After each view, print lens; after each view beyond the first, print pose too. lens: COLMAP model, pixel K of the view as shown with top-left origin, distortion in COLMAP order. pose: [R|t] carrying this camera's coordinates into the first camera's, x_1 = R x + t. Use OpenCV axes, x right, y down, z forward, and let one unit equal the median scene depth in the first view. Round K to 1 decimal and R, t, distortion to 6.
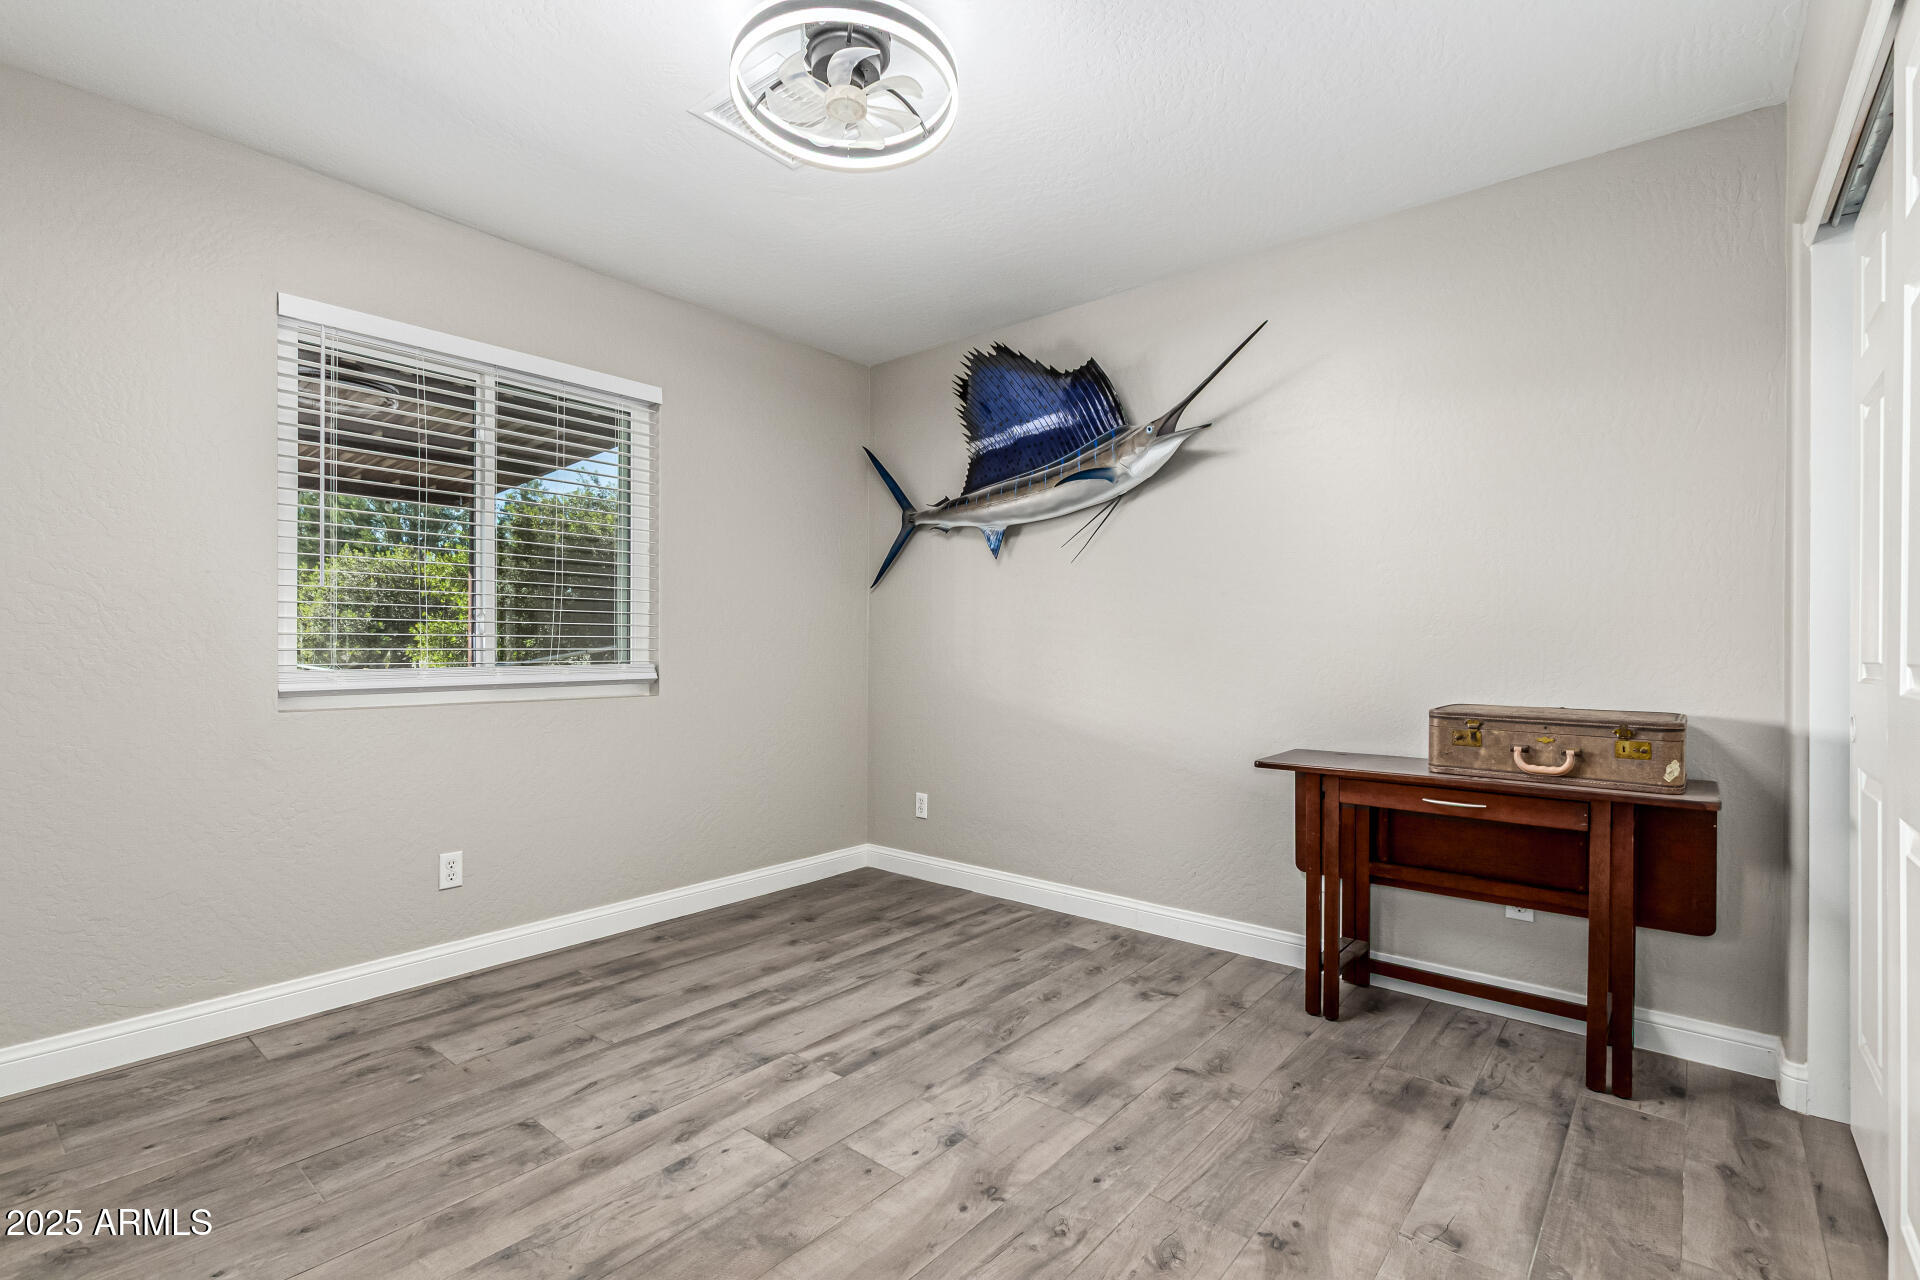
lens RADIAL K [[880.8, 0, 959.2], [0, 880.8, 645.2], [0, 0, 1]] dist [-0.001162, -0.000325]
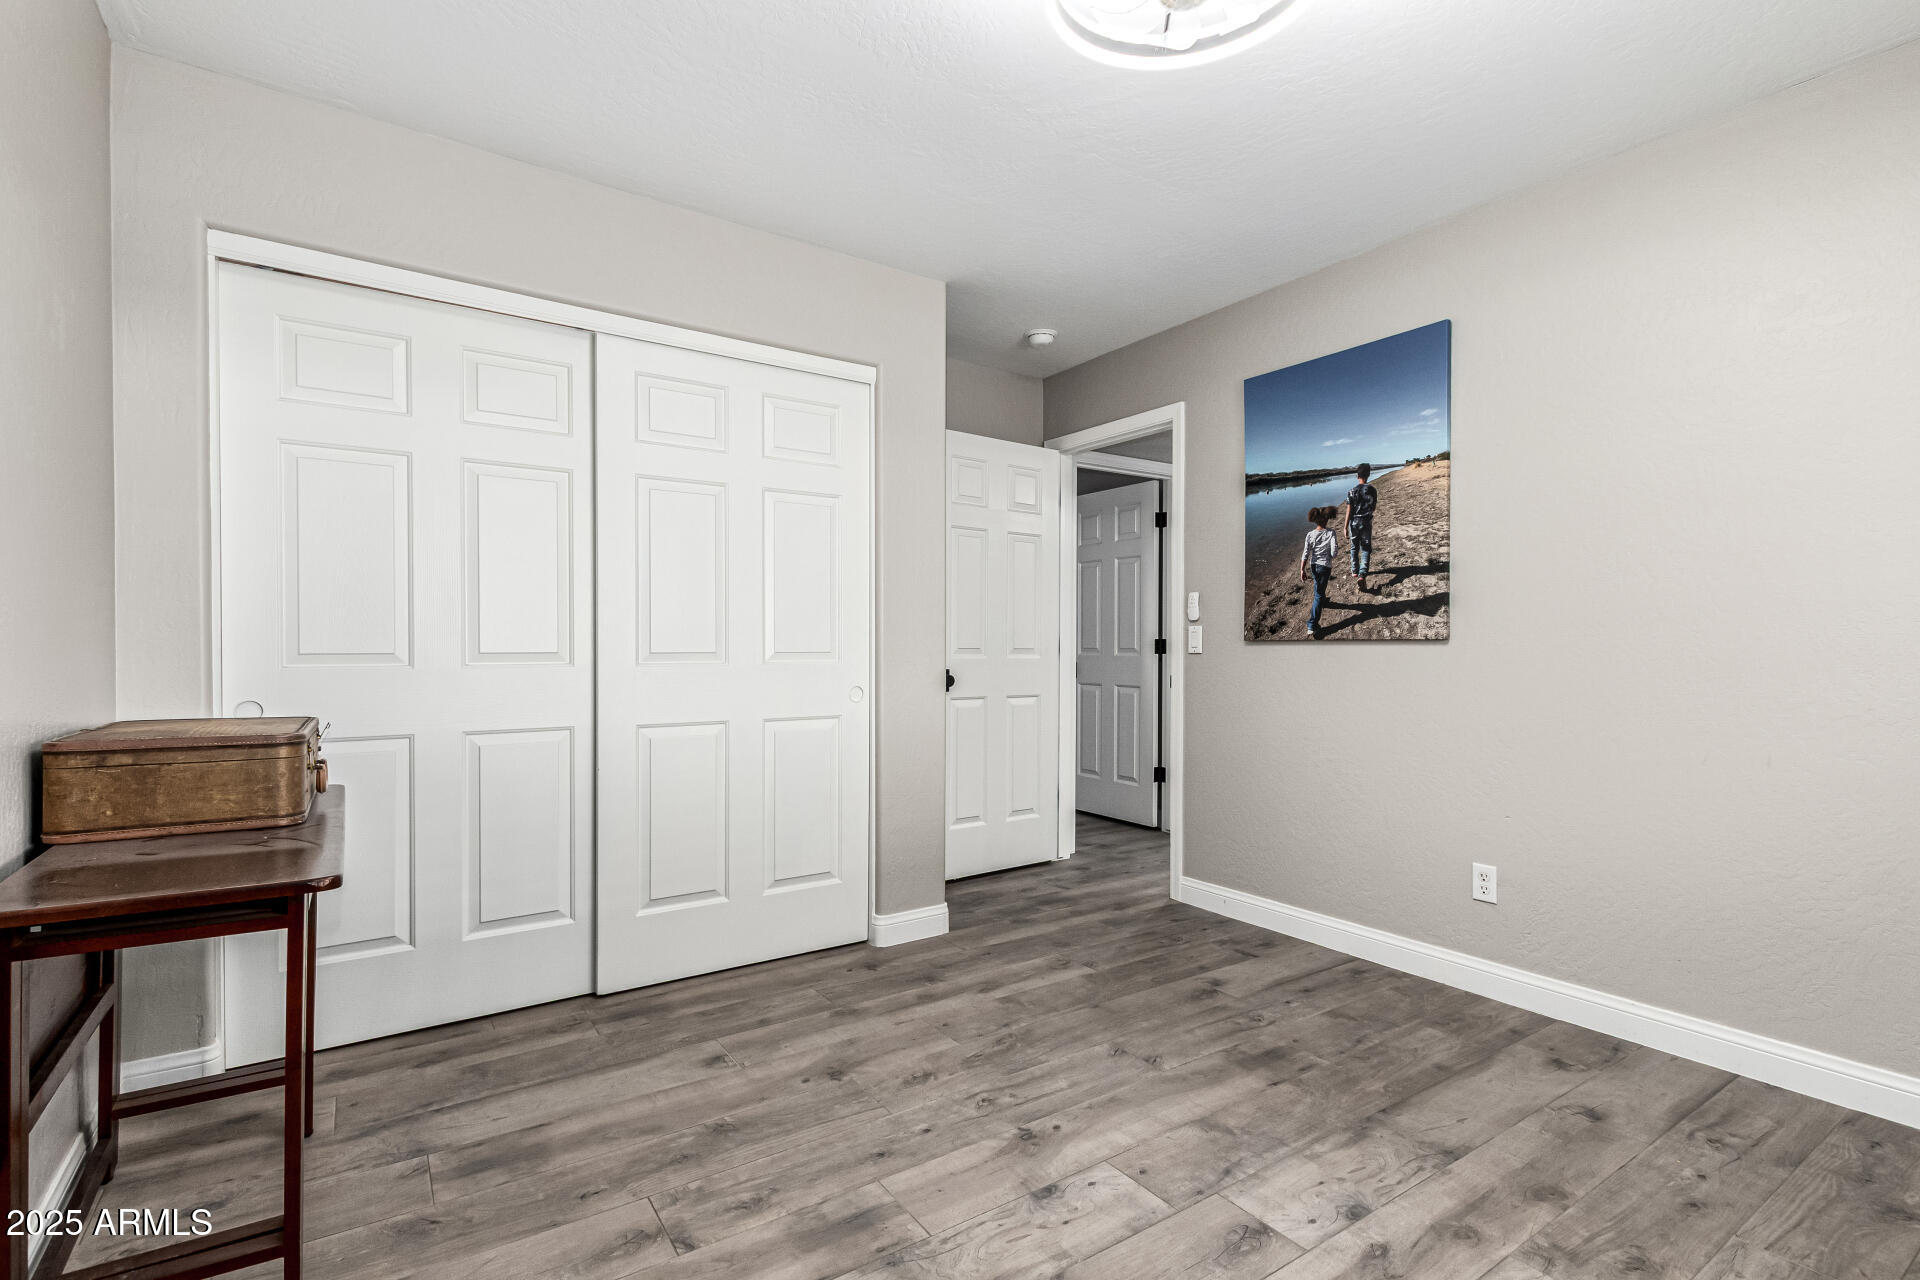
lens RADIAL K [[880.8, 0, 957.1], [0, 880.8, 645.7], [0, 0, 1]] dist [-0.001162, -0.000325]
pose [[-0.959722, -0.008070, 0.280837, -0.172071], [-0.008641, 0.999962, -0.000795, 0.012618], [-0.280820, -0.003189, -0.959755, 1.962941]]
